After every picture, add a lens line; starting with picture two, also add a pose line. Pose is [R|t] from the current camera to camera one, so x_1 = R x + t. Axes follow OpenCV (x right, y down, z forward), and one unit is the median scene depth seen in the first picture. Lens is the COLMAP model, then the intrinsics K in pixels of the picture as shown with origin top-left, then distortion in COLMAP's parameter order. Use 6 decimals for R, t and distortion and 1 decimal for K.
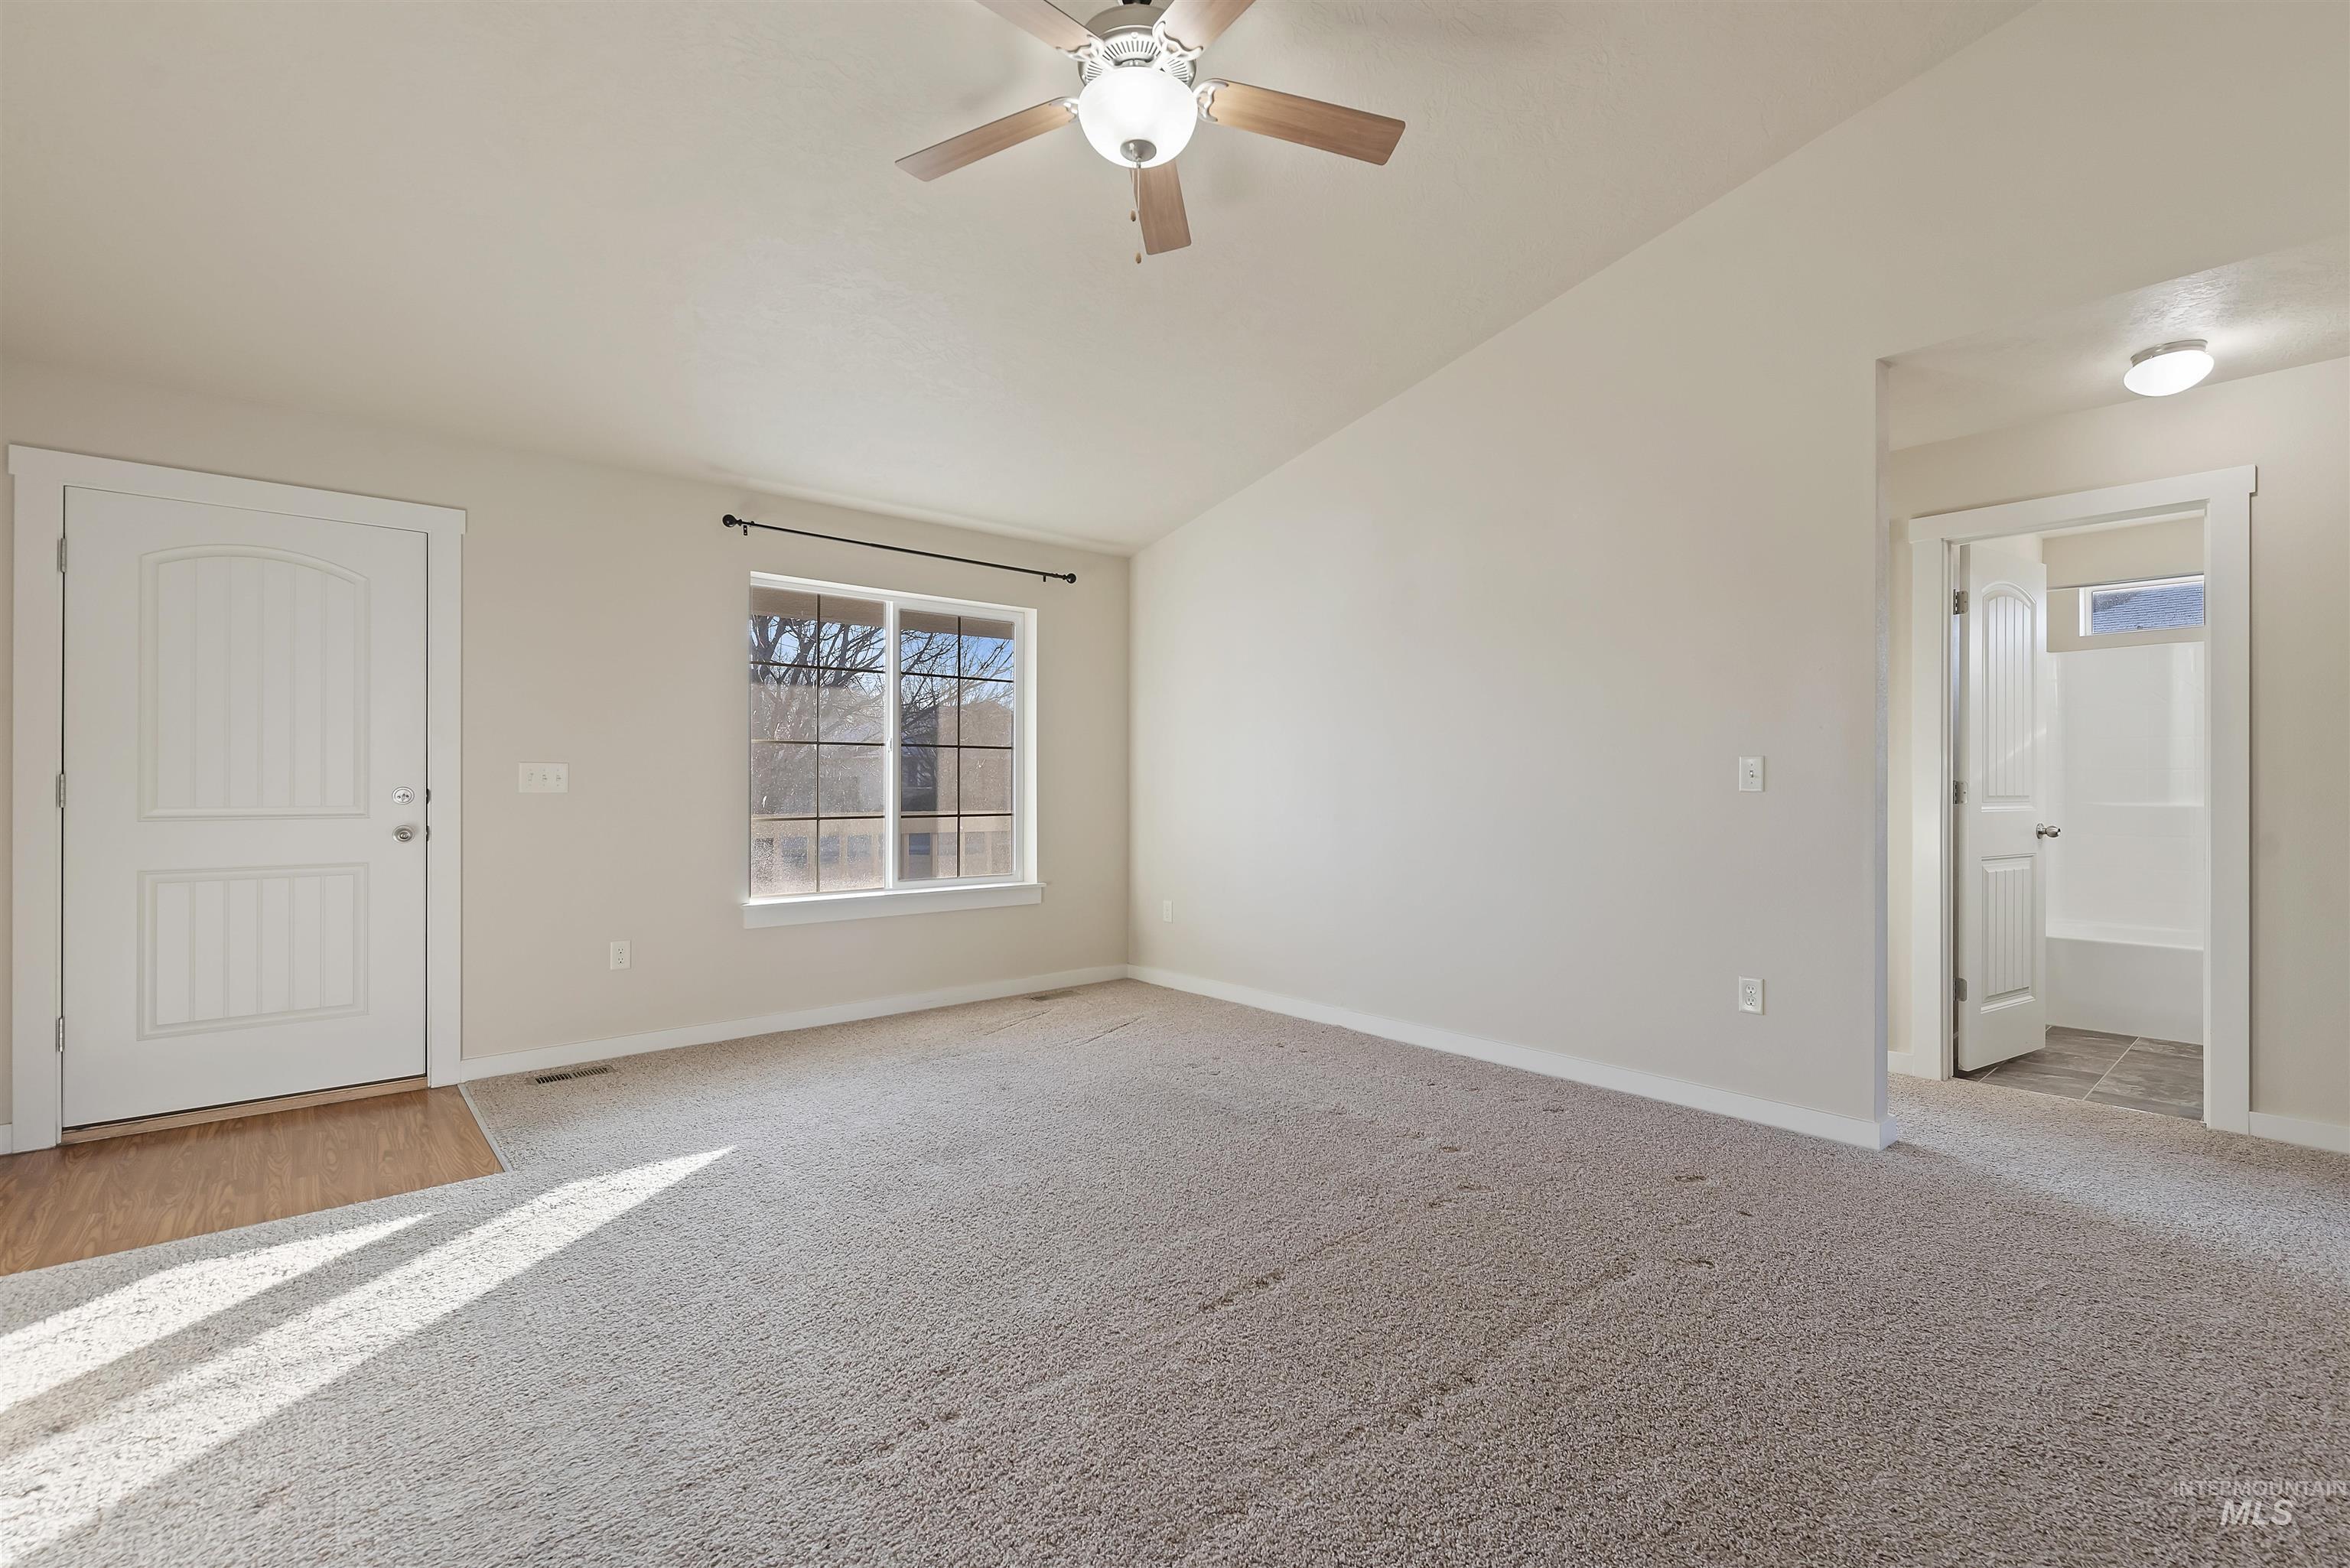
lens RADIAL K [[1037.2, 0, 1176.7], [0, 1037.2, 785.3], [0, 0, 1]] dist [0.000948, 0.000067]
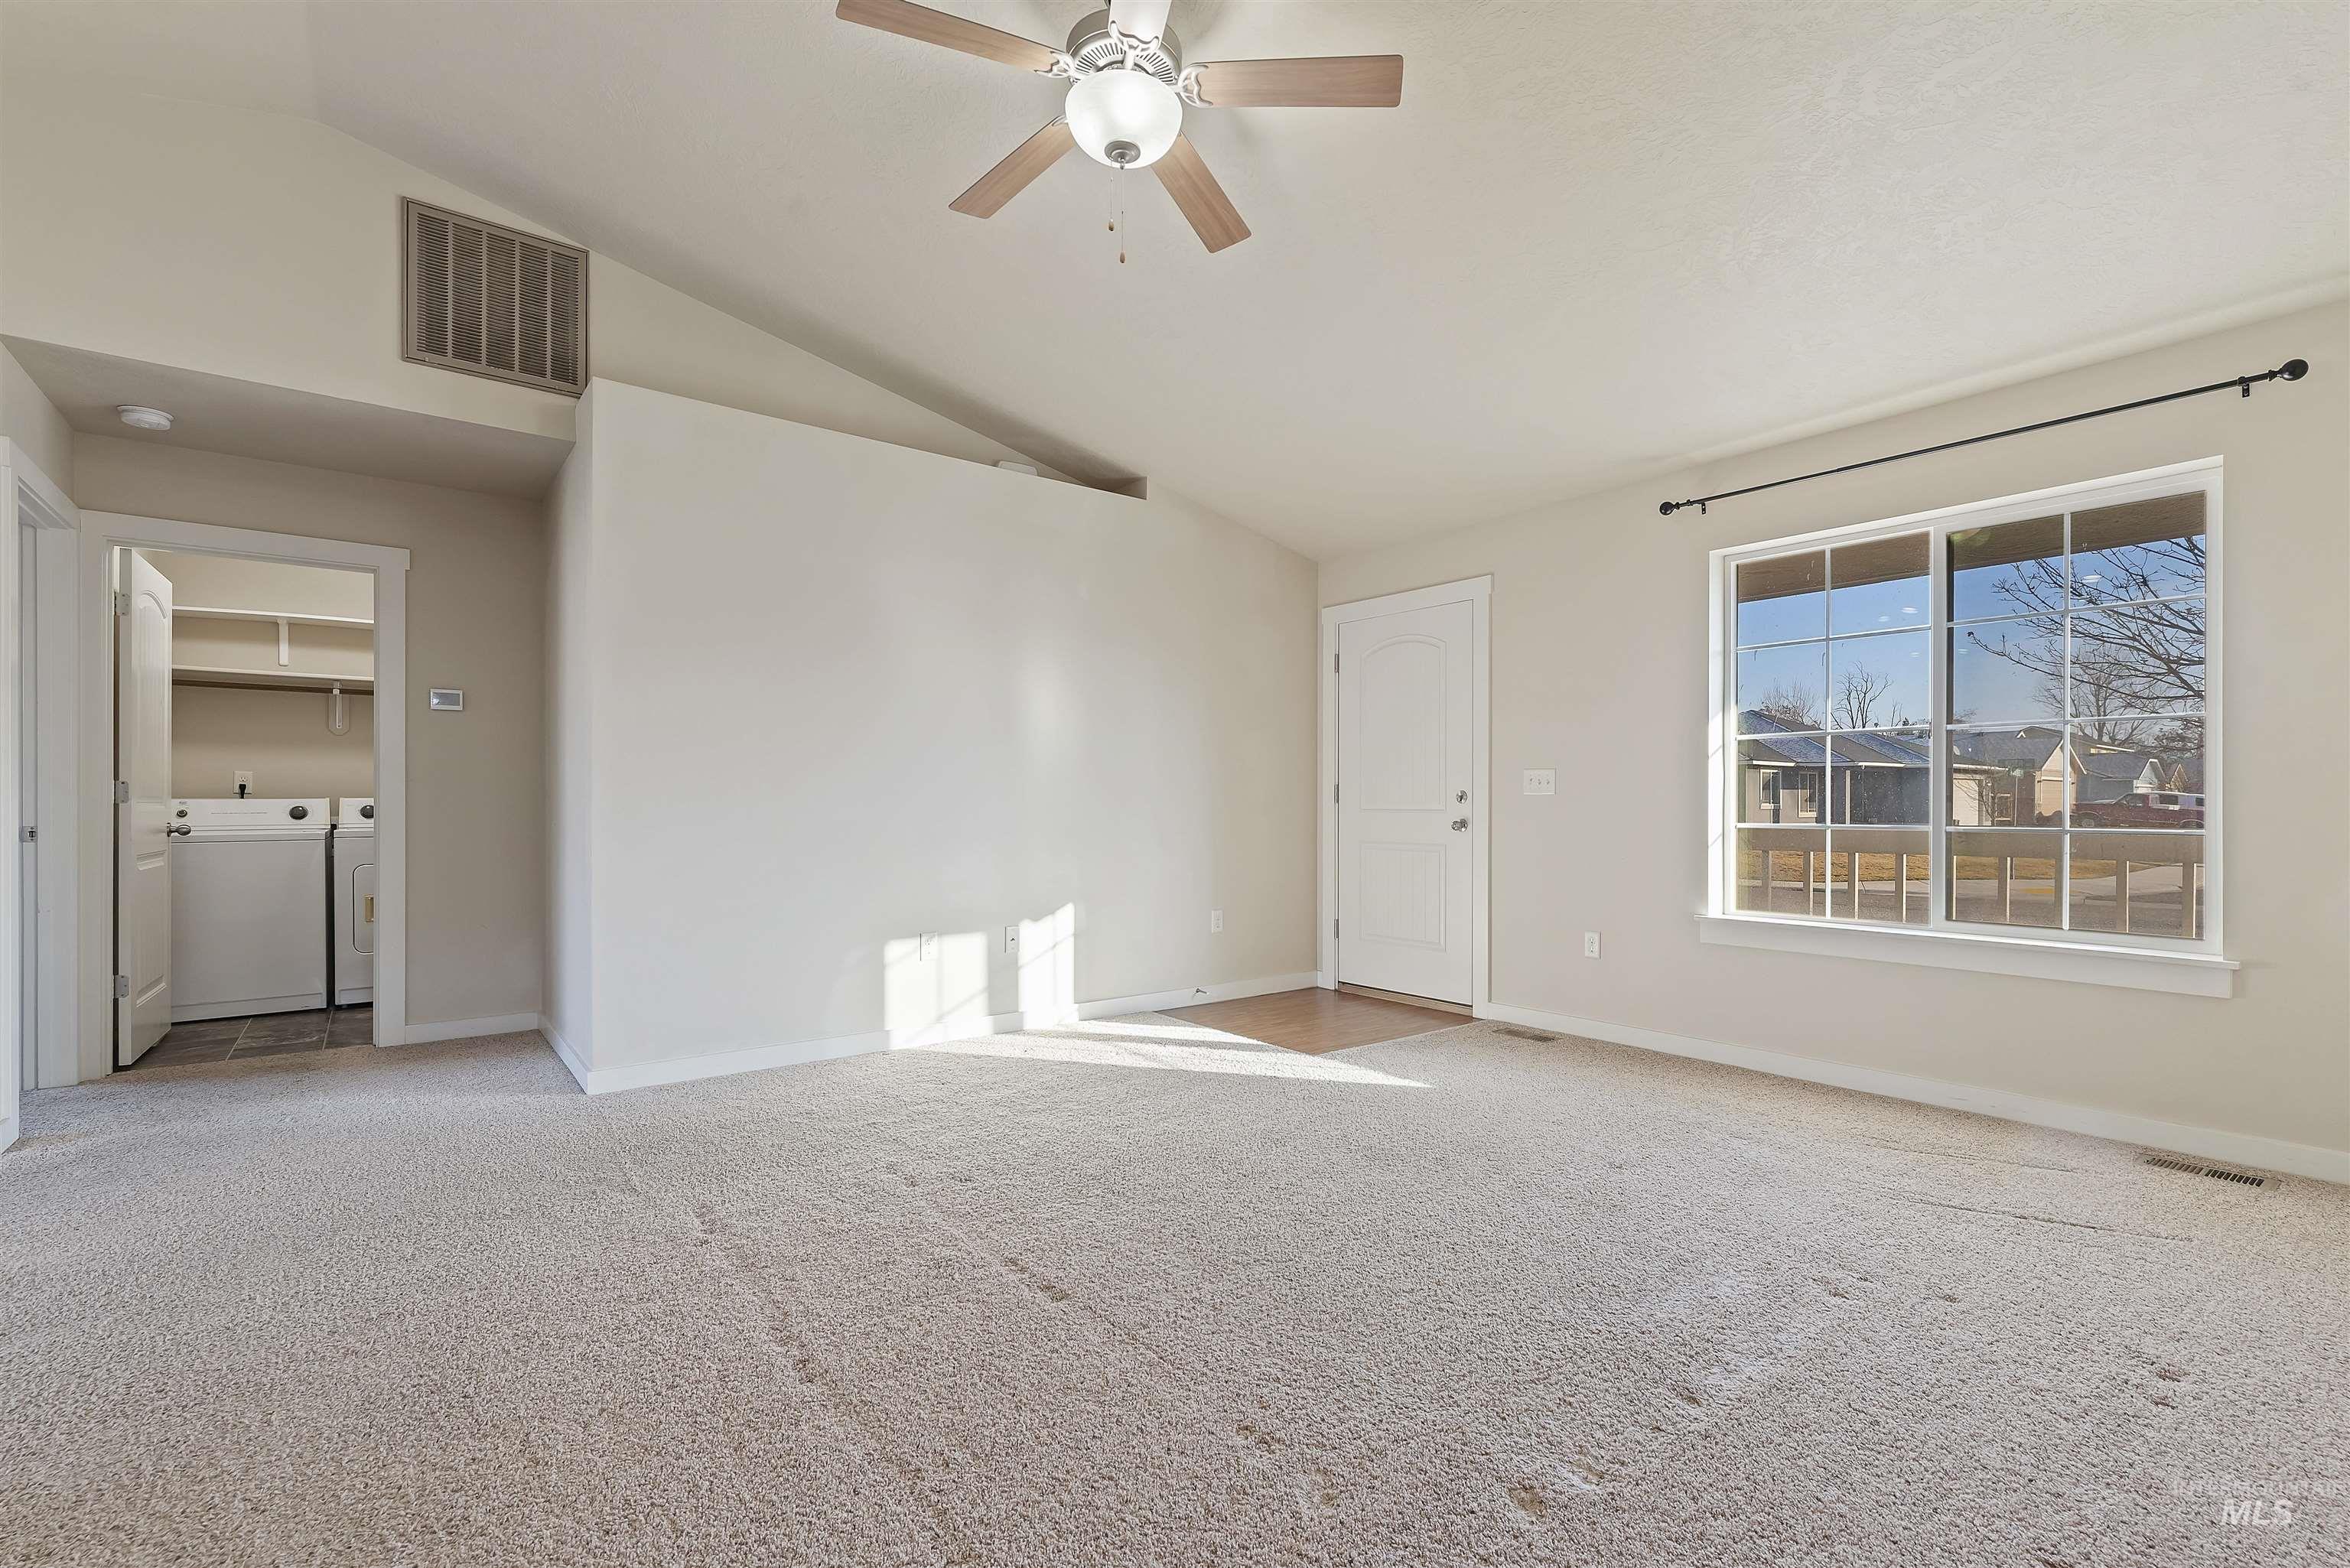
lens RADIAL K [[1039.6, 0, 1186.0], [0, 1039.6, 813.4], [0, 0, 1]] dist [-0.000297, -0.000061]
pose [[-0.050262, 0.008495, -0.998700, 0.583487], [-0.001841, 0.999961, 0.008599, 0.018468], [0.998734, 0.002271, -0.050245, 0.652374]]
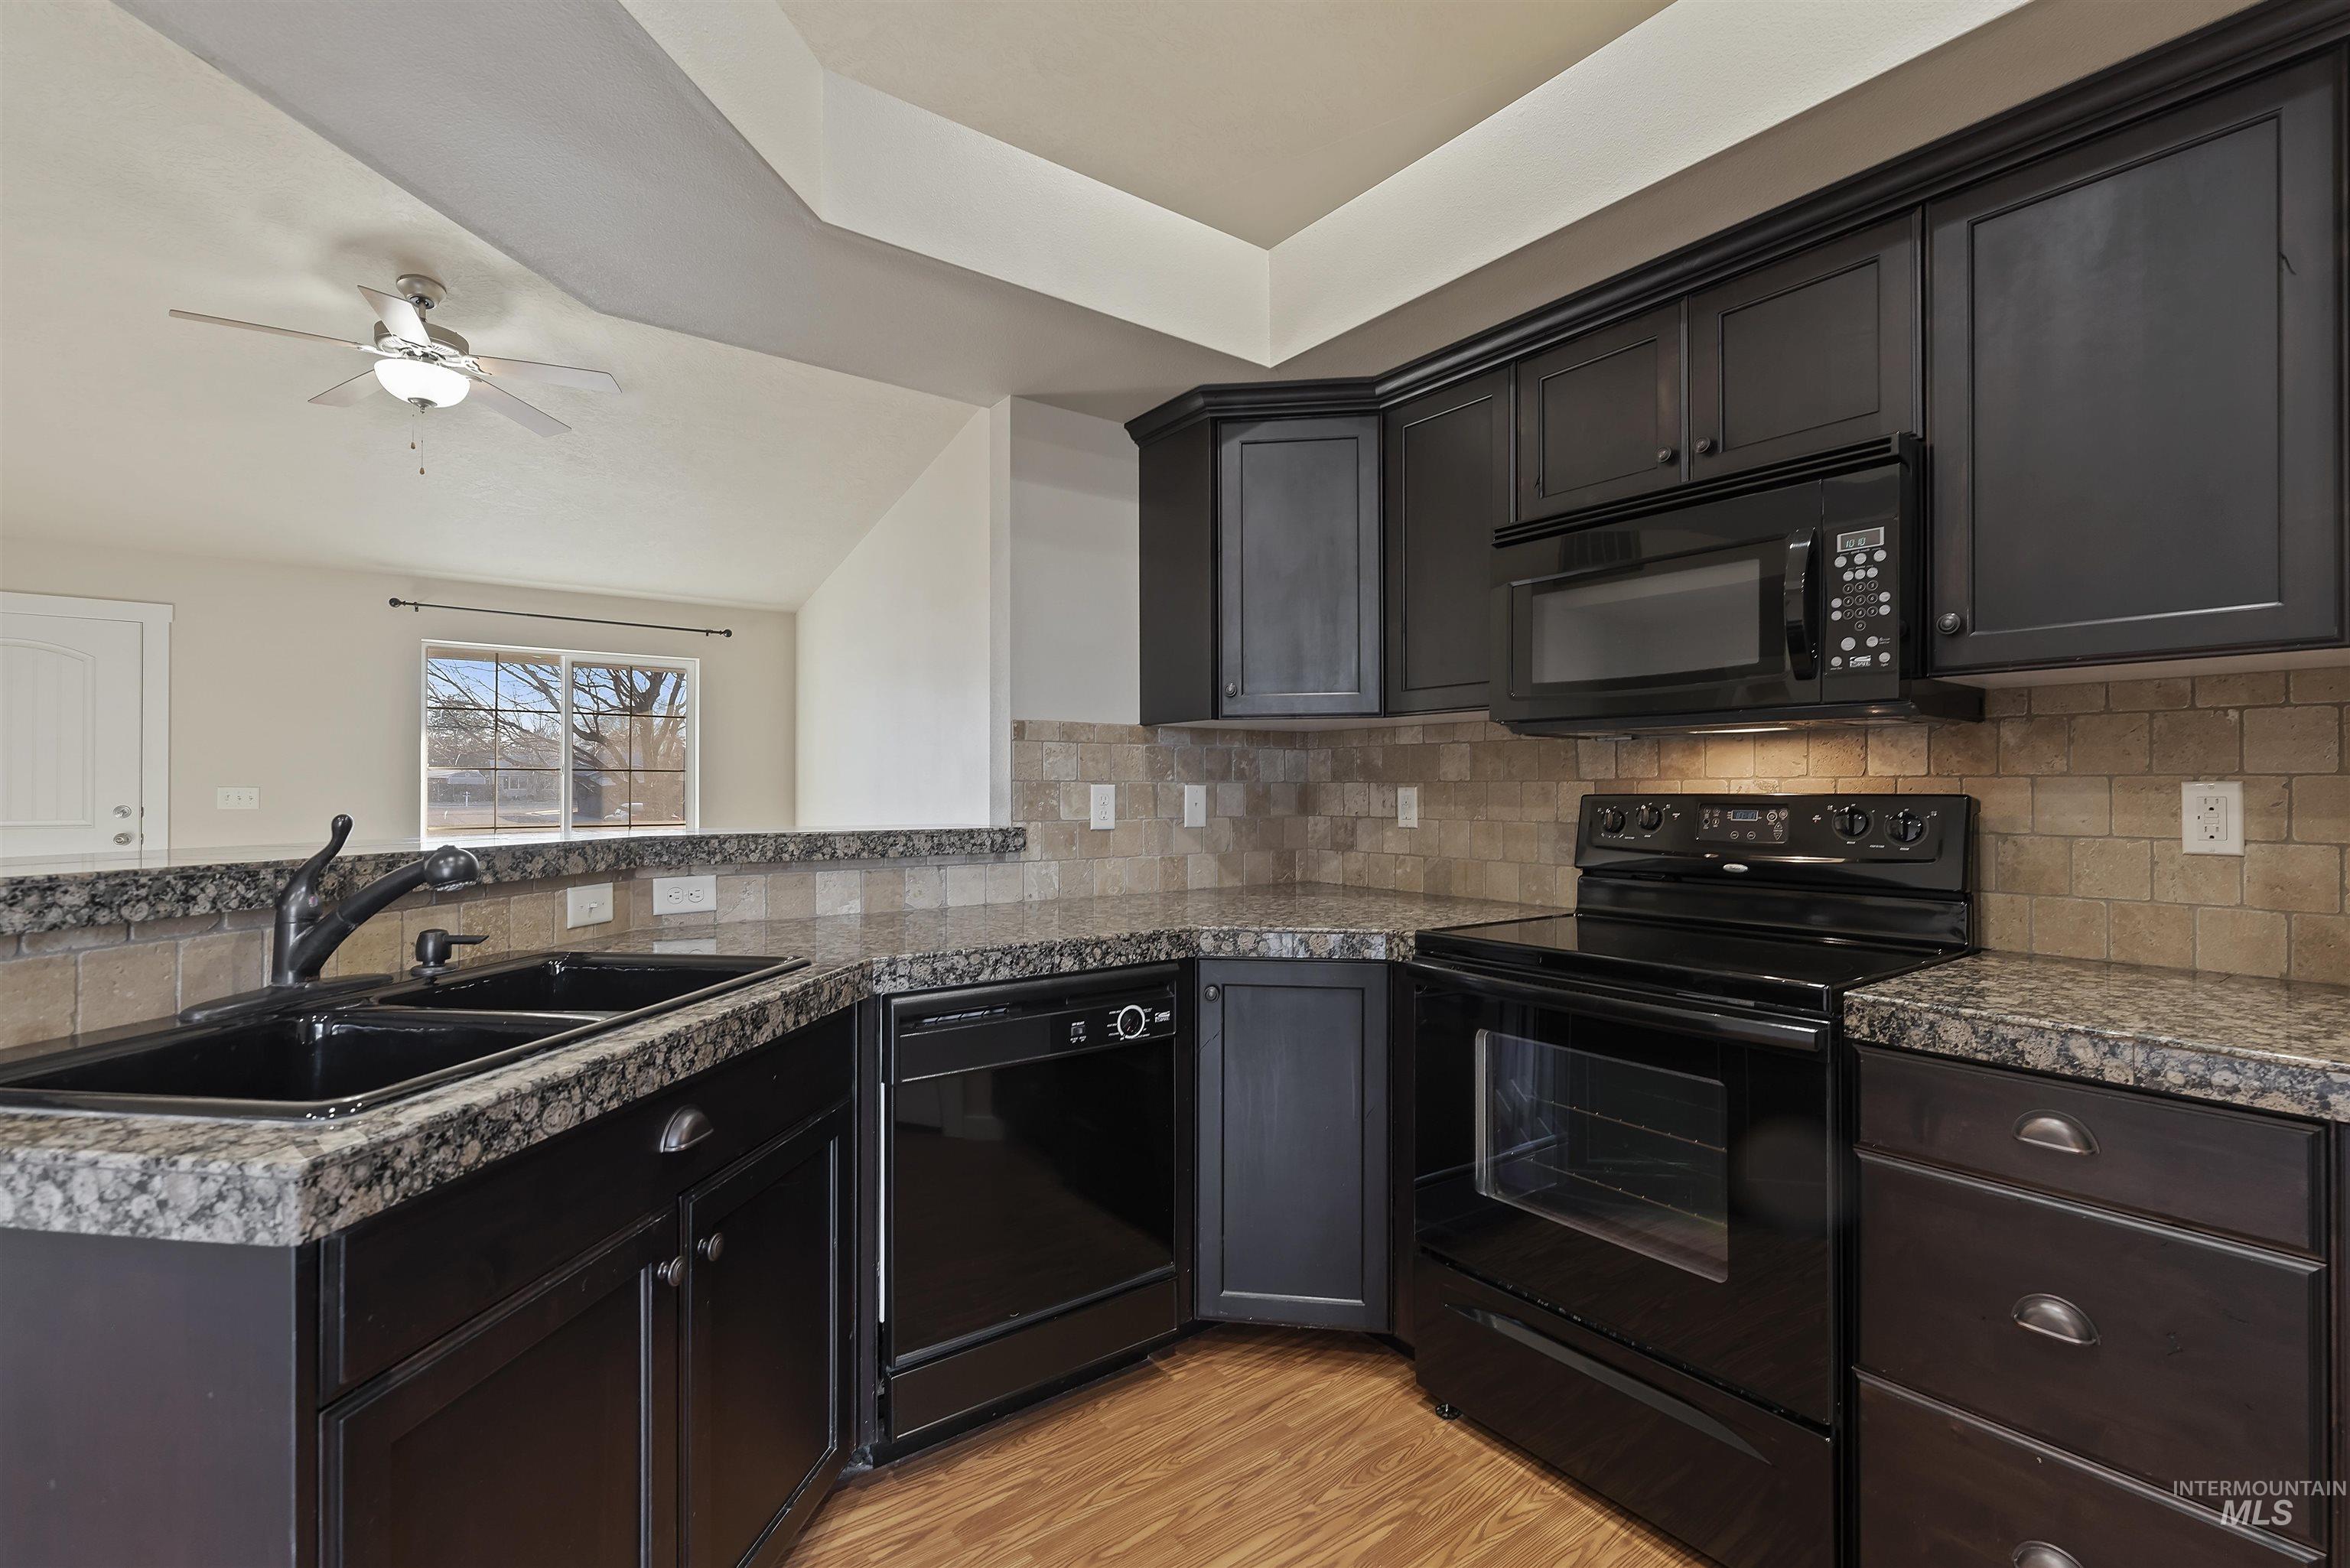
lens RADIAL K [[1025.9, 0, 1192.1], [0, 1025.9, 782.1], [0, 0, 1]] dist [-0.000749, -0.000784]
pose [[0.997441, -0.000919, -0.071489, 0.724053], [0.000432, 0.999977, -0.006824, -0.018517], [0.071494, 0.006776, 0.997418, -0.246626]]
